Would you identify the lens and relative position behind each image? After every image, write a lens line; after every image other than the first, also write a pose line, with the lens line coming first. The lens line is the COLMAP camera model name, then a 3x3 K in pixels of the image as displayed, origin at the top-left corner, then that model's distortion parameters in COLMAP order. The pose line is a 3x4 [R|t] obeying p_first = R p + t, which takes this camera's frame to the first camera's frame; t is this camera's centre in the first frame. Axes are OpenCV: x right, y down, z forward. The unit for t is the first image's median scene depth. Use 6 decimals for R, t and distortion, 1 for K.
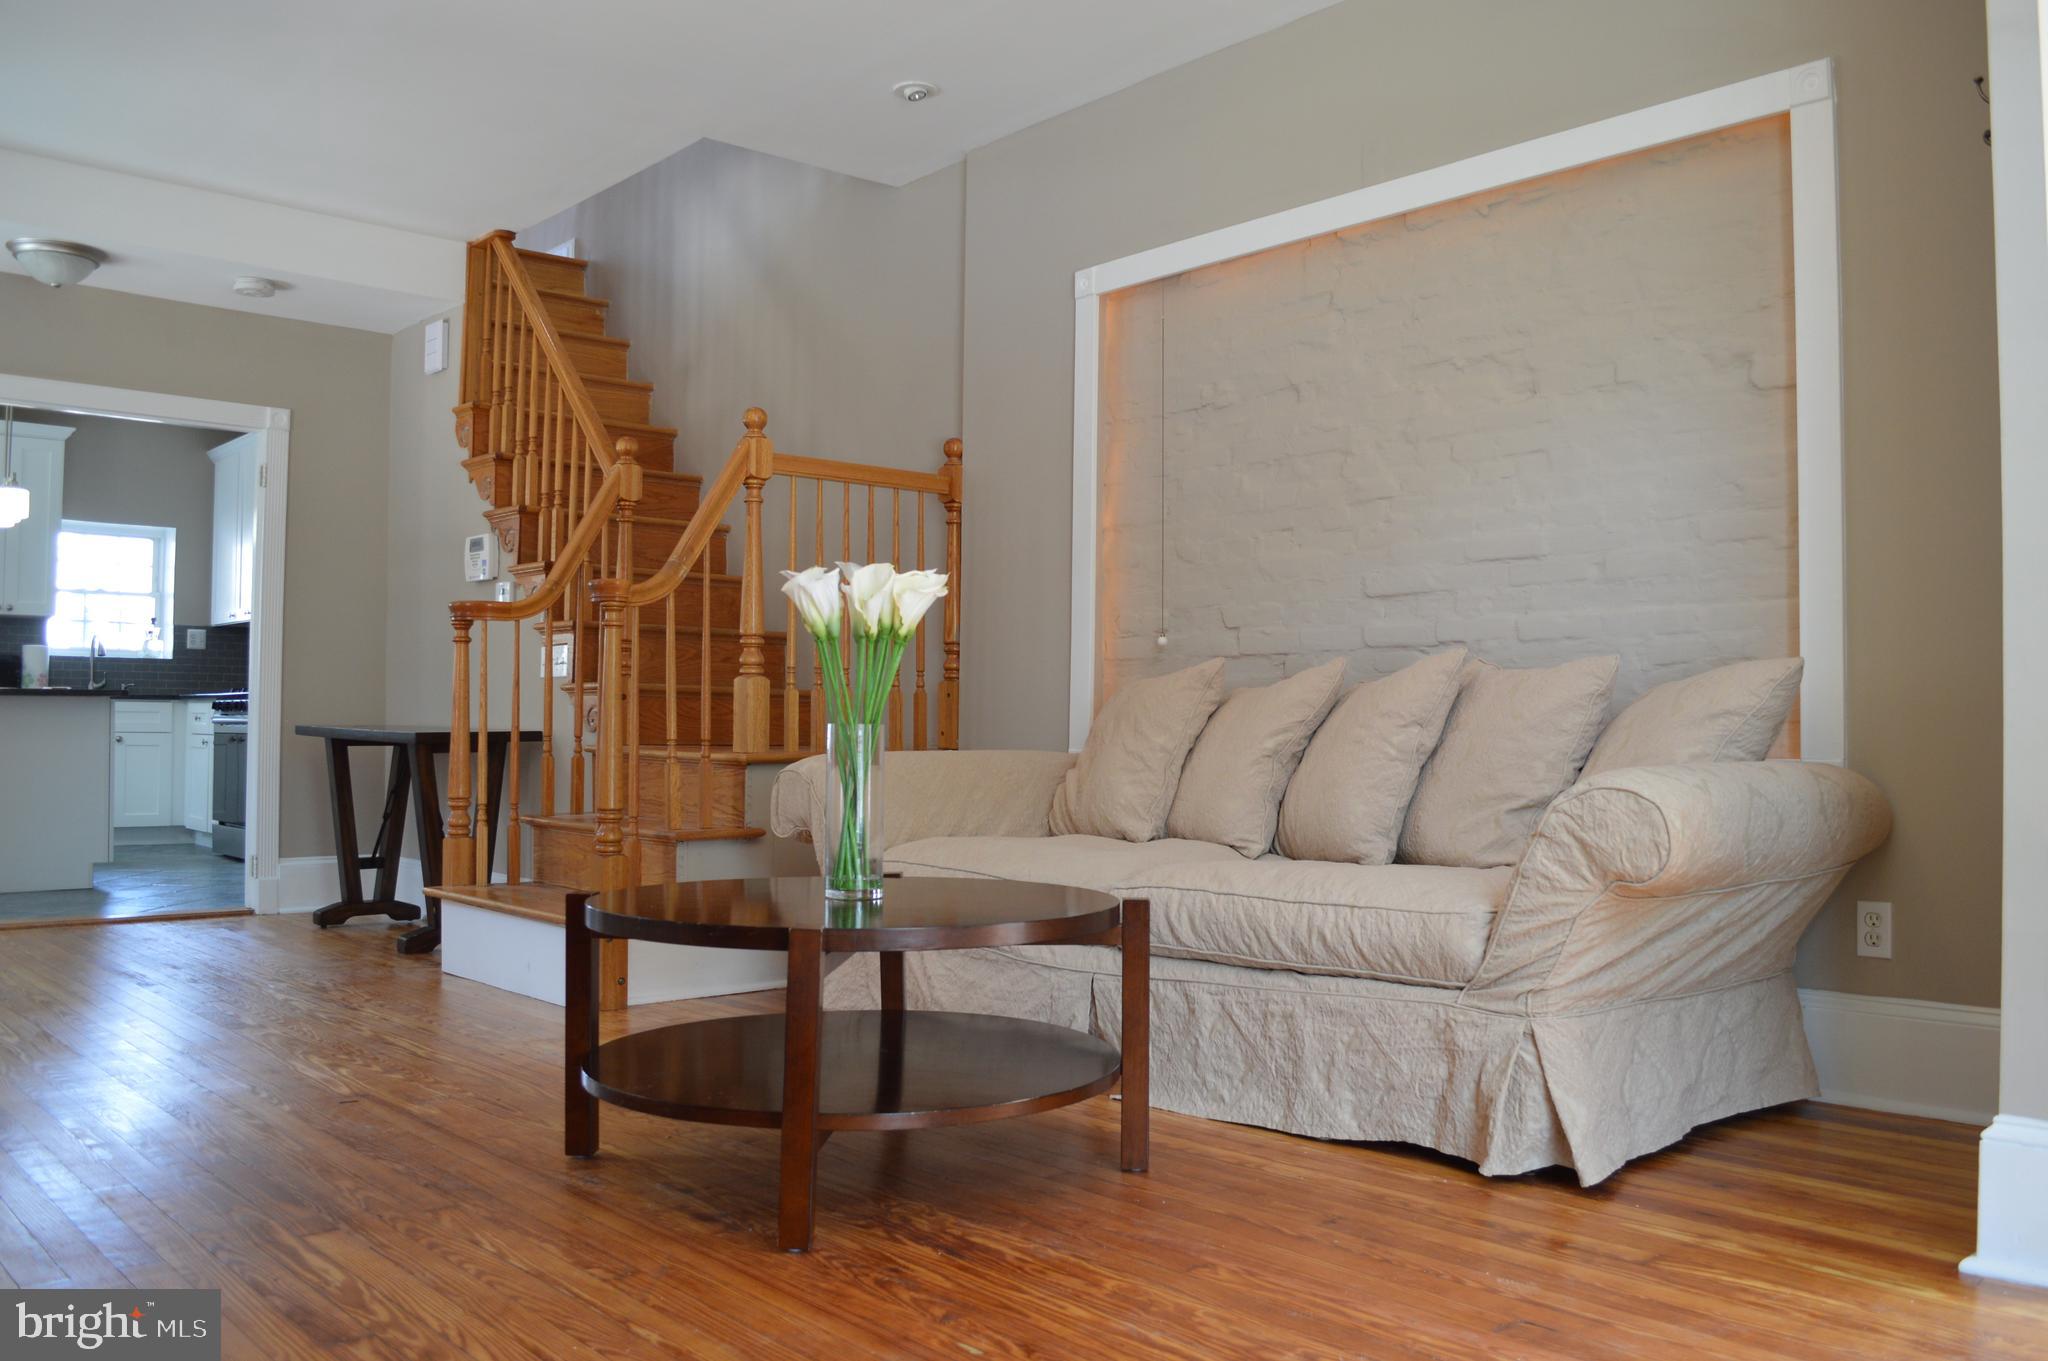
lens RADIAL K [[1643.1, 0, 1024.0], [0, 1643.1, 680.5], [0, 0, 1]] dist [-0.082892, 0.008088]
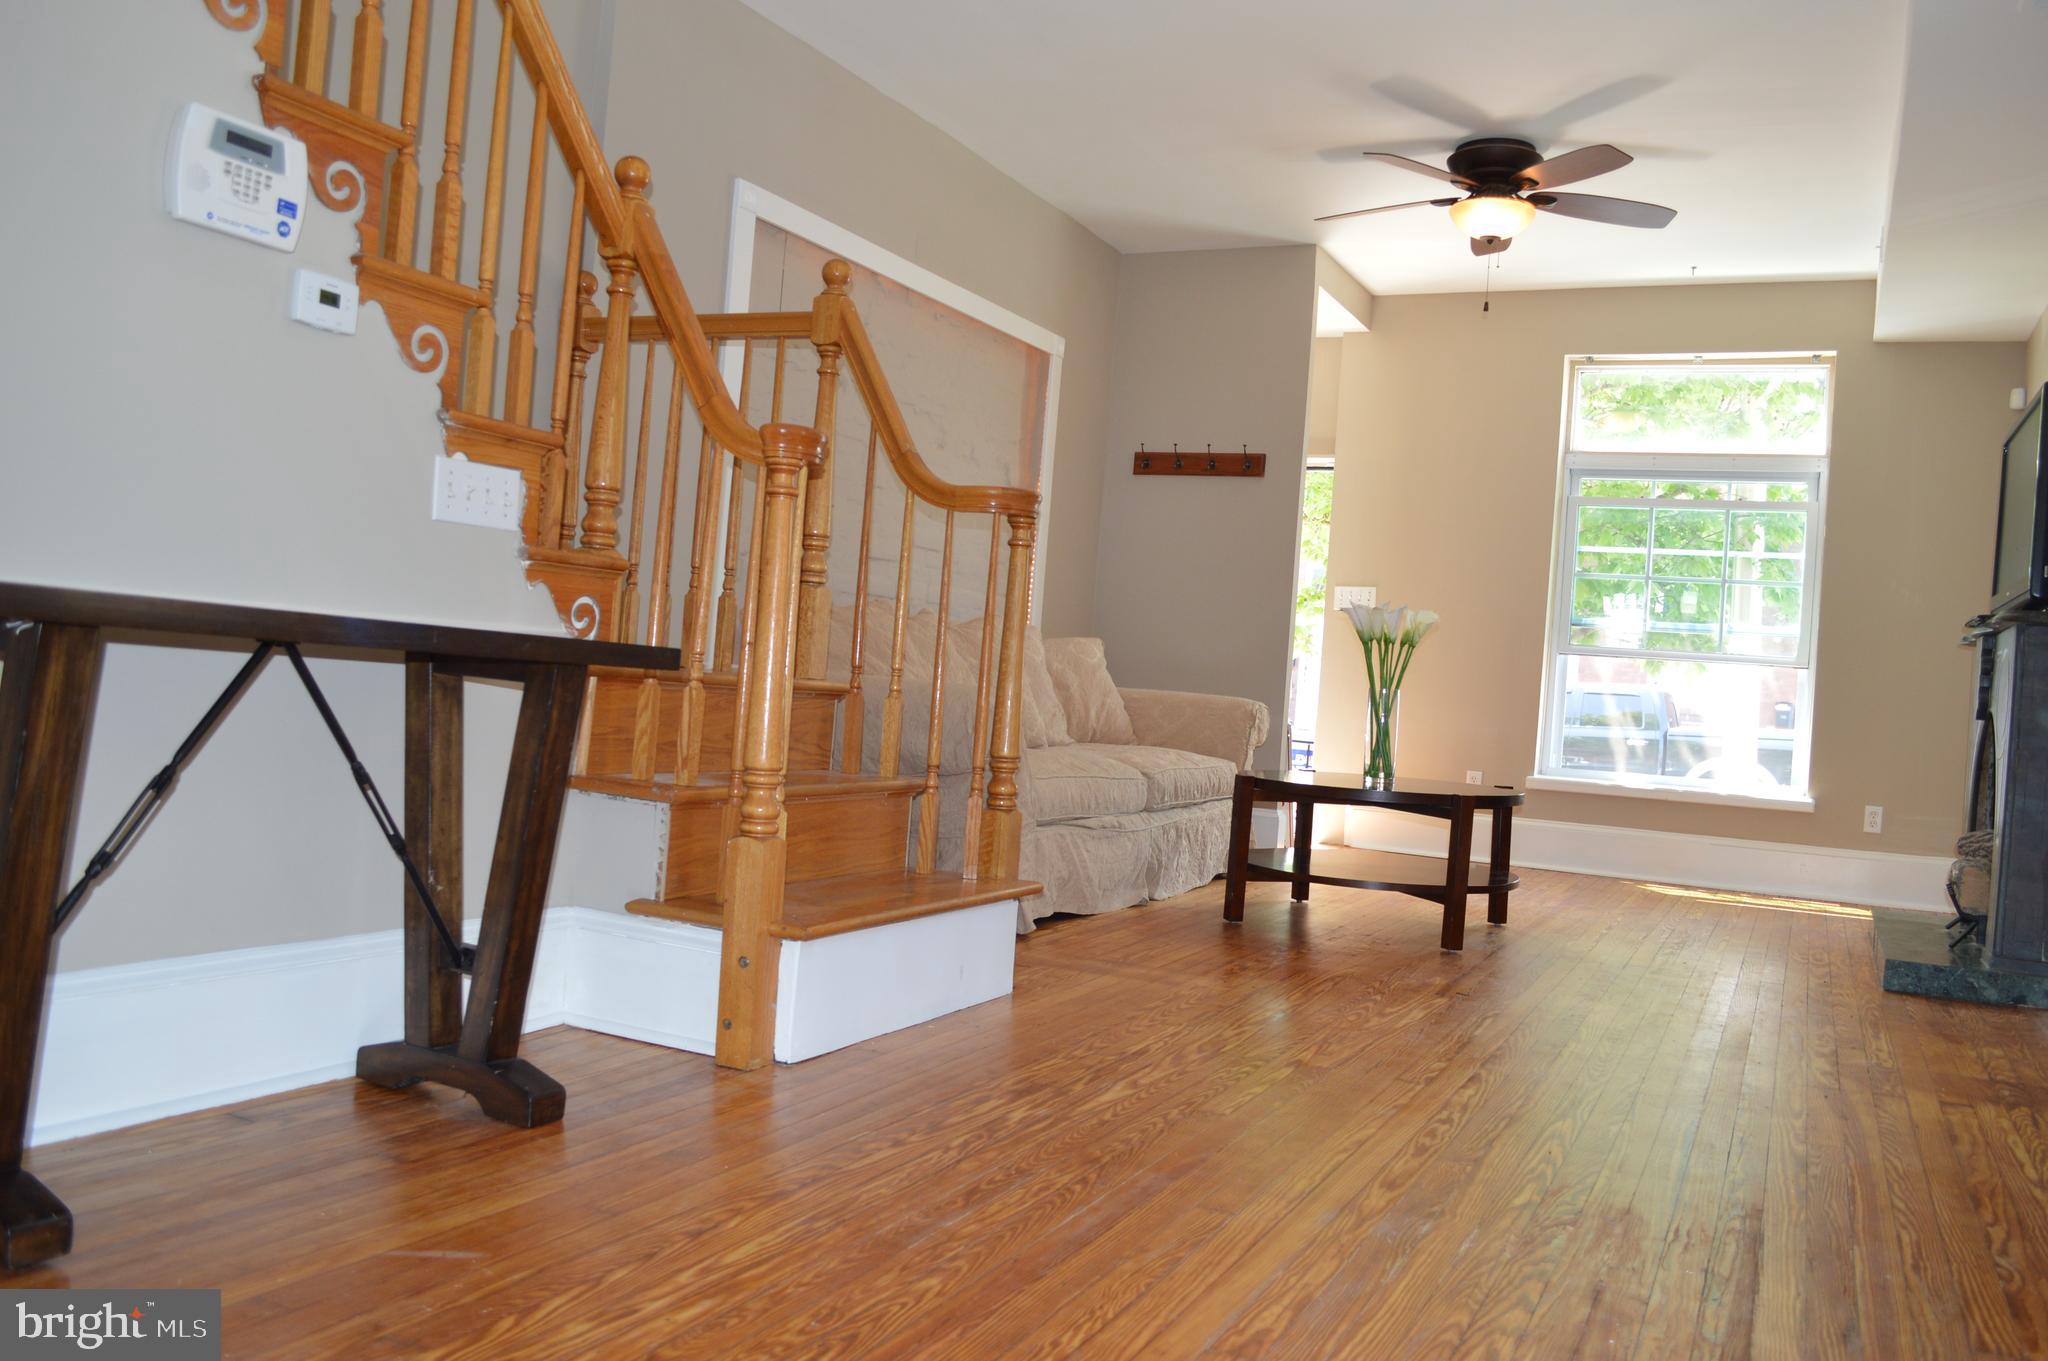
lens RADIAL K [[1643.1, 0, 1024.0], [0, 1643.1, 680.5], [0, 0, 1]] dist [-0.082892, 0.008088]
pose [[-0.381282, -0.042201, 0.923495, -1.129829], [-0.100522, 0.994927, 0.003963, 0.033750], [-0.918977, -0.091321, -0.383590, 1.420912]]
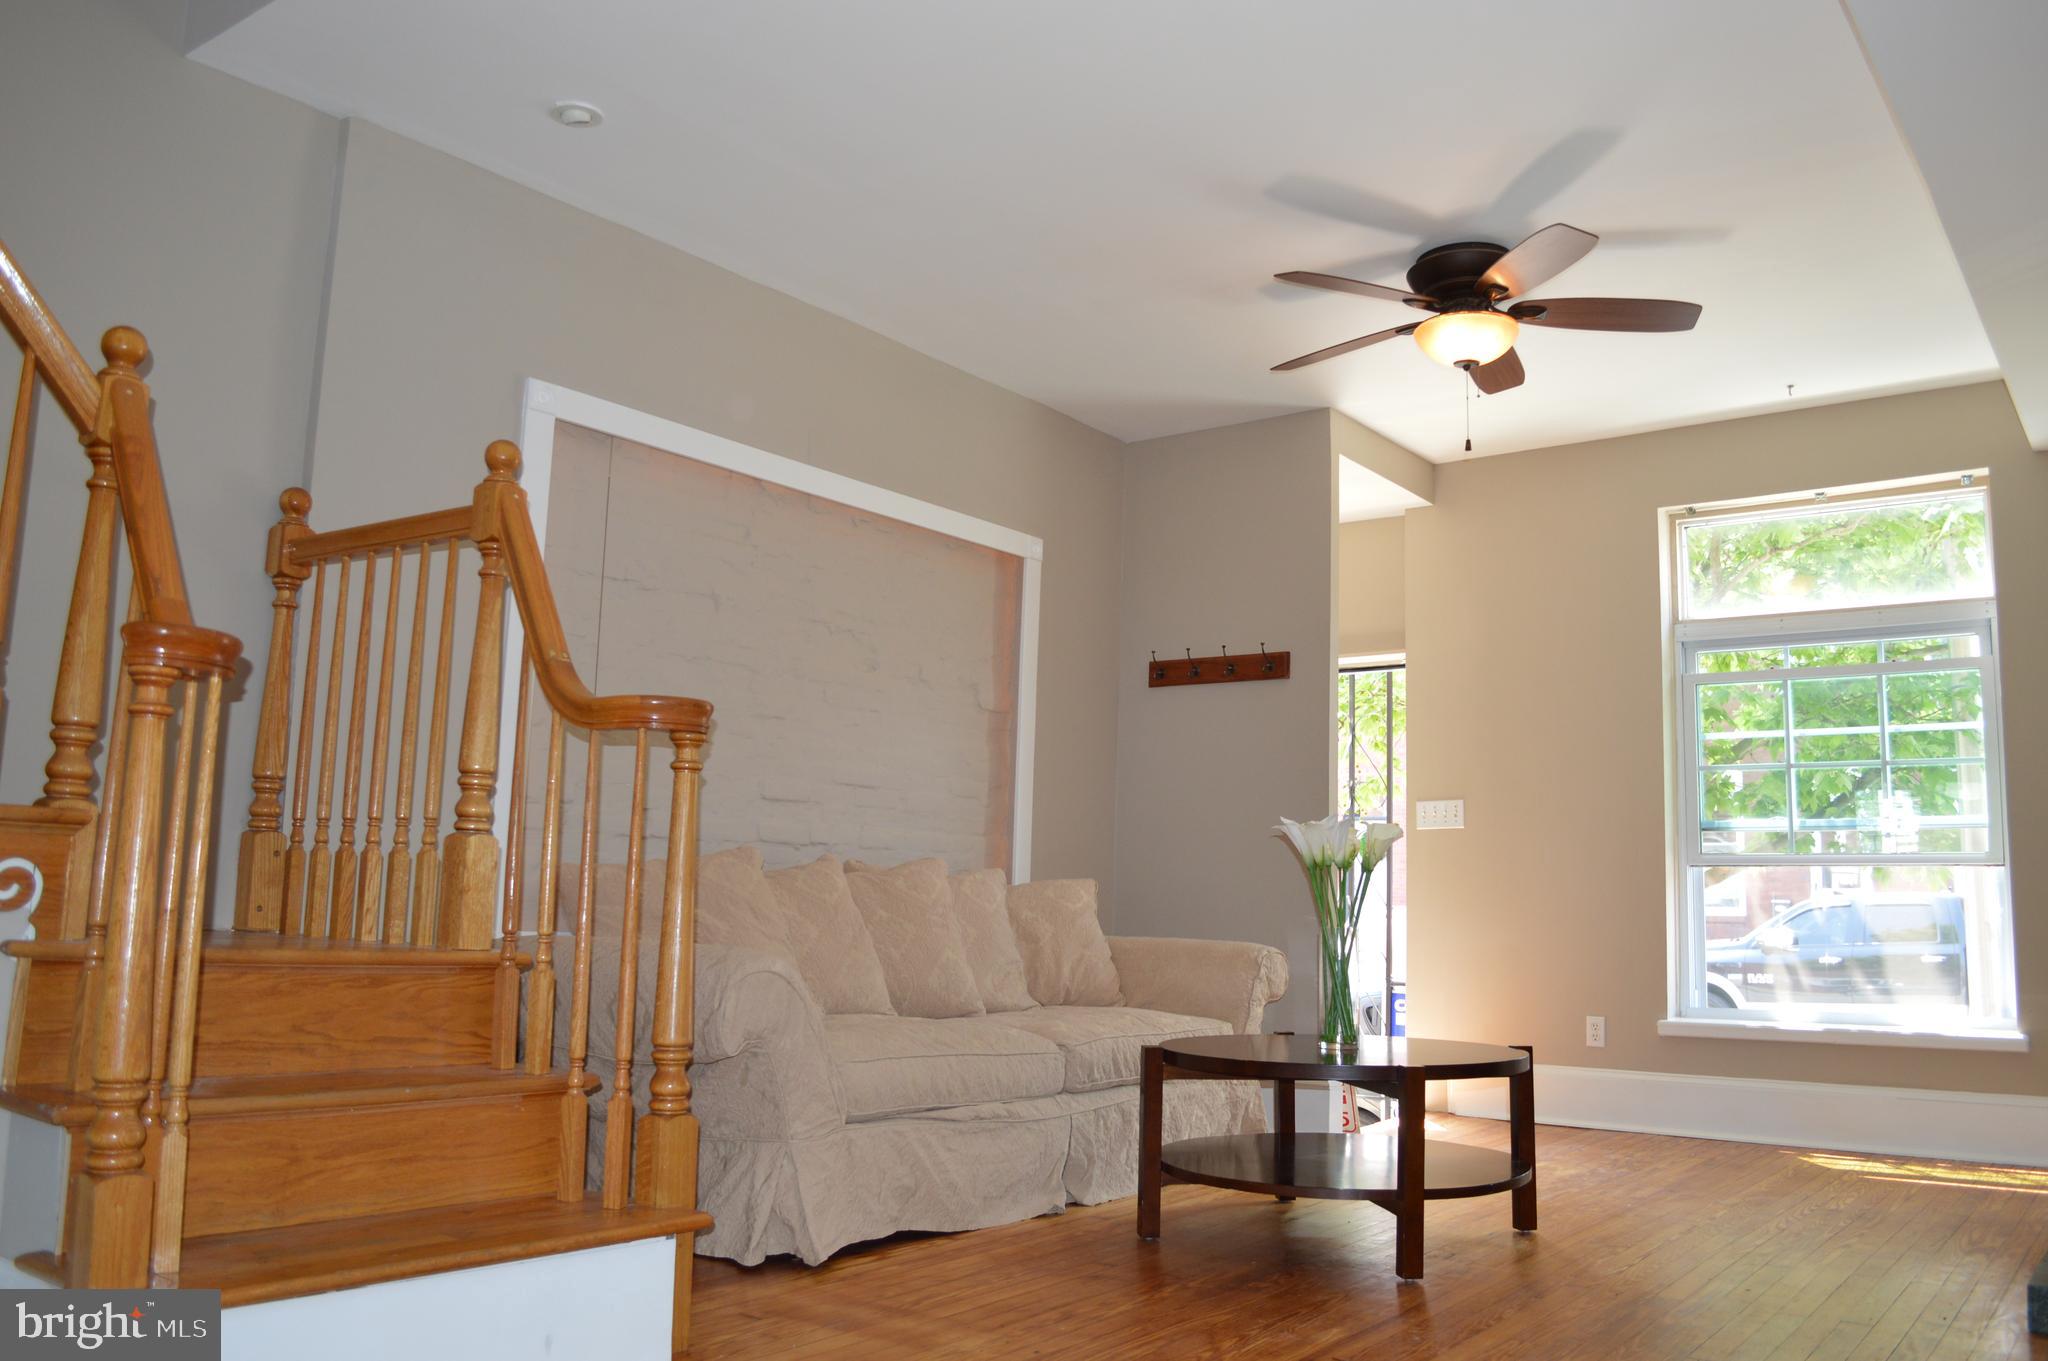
lens RADIAL K [[1643.1, 0, 1024.0], [0, 1643.1, 680.5], [0, 0, 1]] dist [-0.082892, 0.008088]
pose [[-0.206349, 0.117435, 0.971406, -1.006904], [-0.054237, 0.989873, -0.131189, 0.010108], [-0.976974, -0.079757, -0.197890, 1.076614]]
